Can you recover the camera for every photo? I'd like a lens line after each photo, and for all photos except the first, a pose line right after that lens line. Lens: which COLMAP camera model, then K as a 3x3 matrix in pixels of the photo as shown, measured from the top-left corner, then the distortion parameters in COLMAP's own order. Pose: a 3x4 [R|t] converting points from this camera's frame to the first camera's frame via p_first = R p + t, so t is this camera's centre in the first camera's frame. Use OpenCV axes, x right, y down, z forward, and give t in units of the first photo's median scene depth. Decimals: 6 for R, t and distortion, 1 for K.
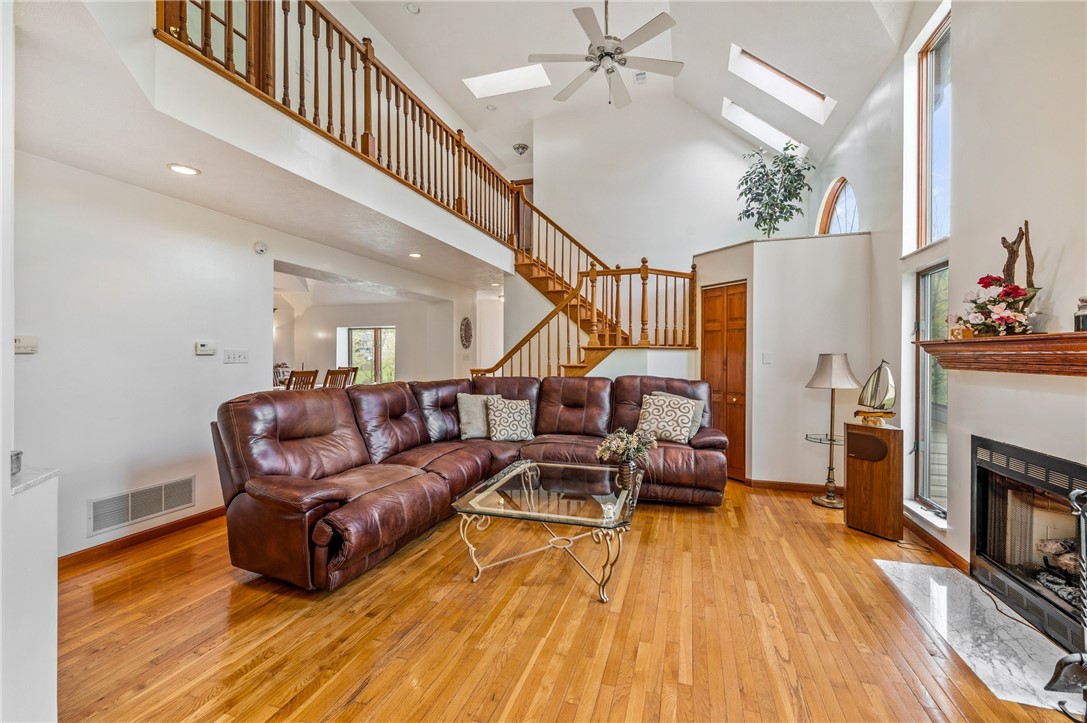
lens RADIAL K [[461.2, 0, 535.9], [0, 461.2, 358.1], [0, 0, 1]] dist [0.002075, 0.000463]
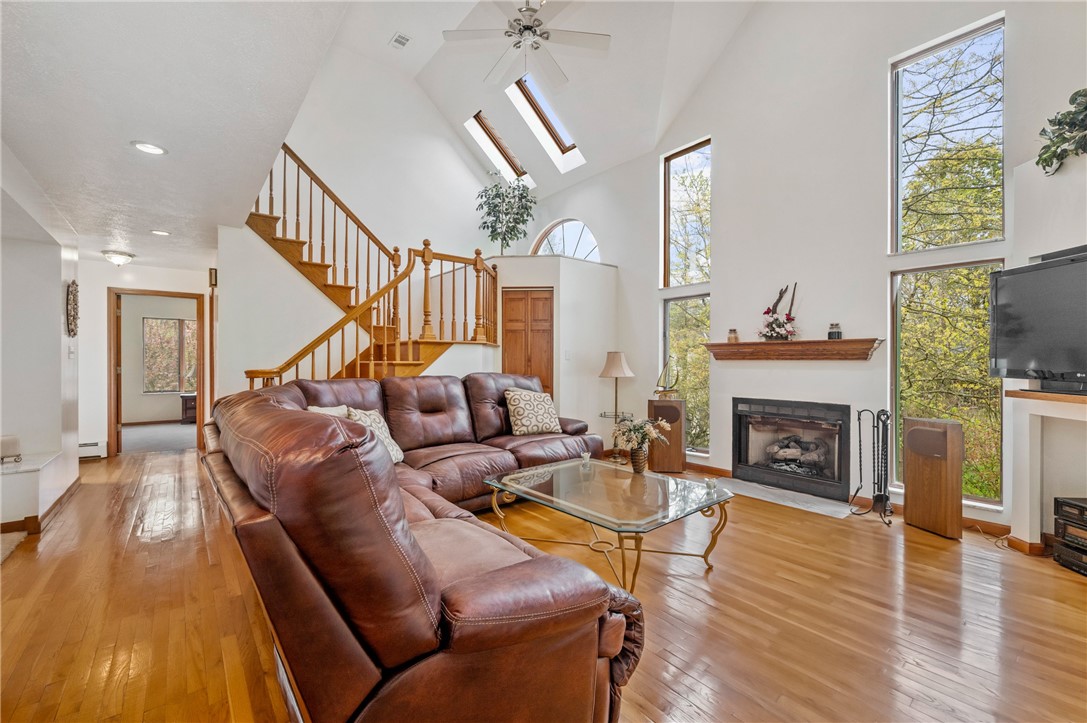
lens RADIAL K [[458.7, 0, 551.3], [0, 458.7, 365.9], [0, 0, 1]] dist [0.003334, -0.001765]
pose [[0.523806, -0.009535, 0.851784, -0.525498], [0.004967, 0.999955, 0.008139, 0.017429], [-0.851823, -0.000033, 0.523830, 0.397116]]
